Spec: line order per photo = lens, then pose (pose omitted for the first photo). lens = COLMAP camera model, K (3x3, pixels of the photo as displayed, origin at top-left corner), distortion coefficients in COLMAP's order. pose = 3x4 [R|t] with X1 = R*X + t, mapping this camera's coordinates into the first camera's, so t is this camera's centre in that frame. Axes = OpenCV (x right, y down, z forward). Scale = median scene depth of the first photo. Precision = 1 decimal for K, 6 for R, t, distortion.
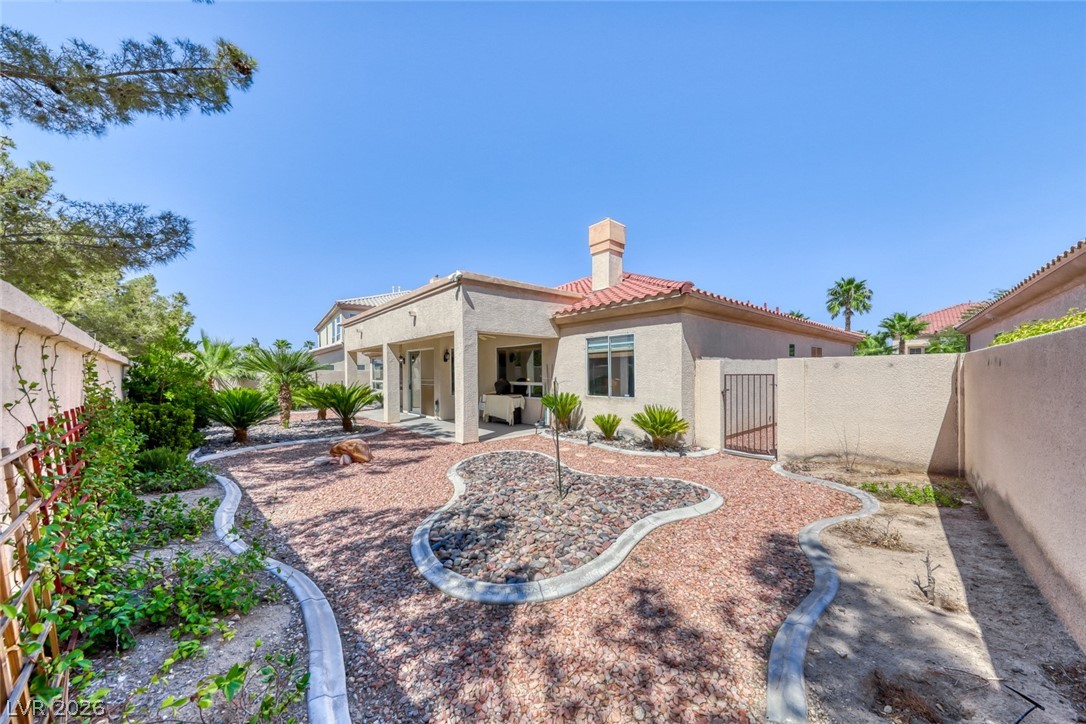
lens RADIAL K [[370.2, 0, 549.8], [0, 370.2, 366.6], [0, 0, 1]] dist [0.011997, -0.004159]
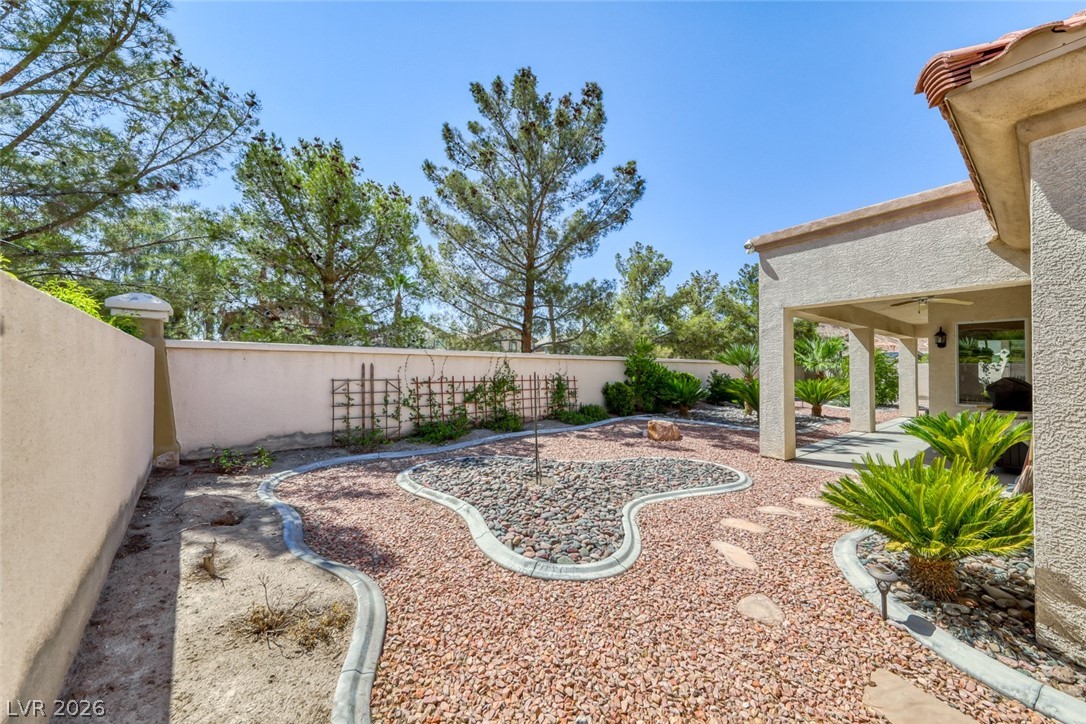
lens RADIAL K [[370.2, 0, 549.2], [0, 370.2, 360.9], [0, 0, 1]] dist [0.011997, -0.004159]
pose [[-0.080360, -0.001094, -0.996765, 1.914521], [0.017813, 0.999838, -0.002533, 0.011489], [0.996607, -0.017959, -0.080328, 1.962356]]
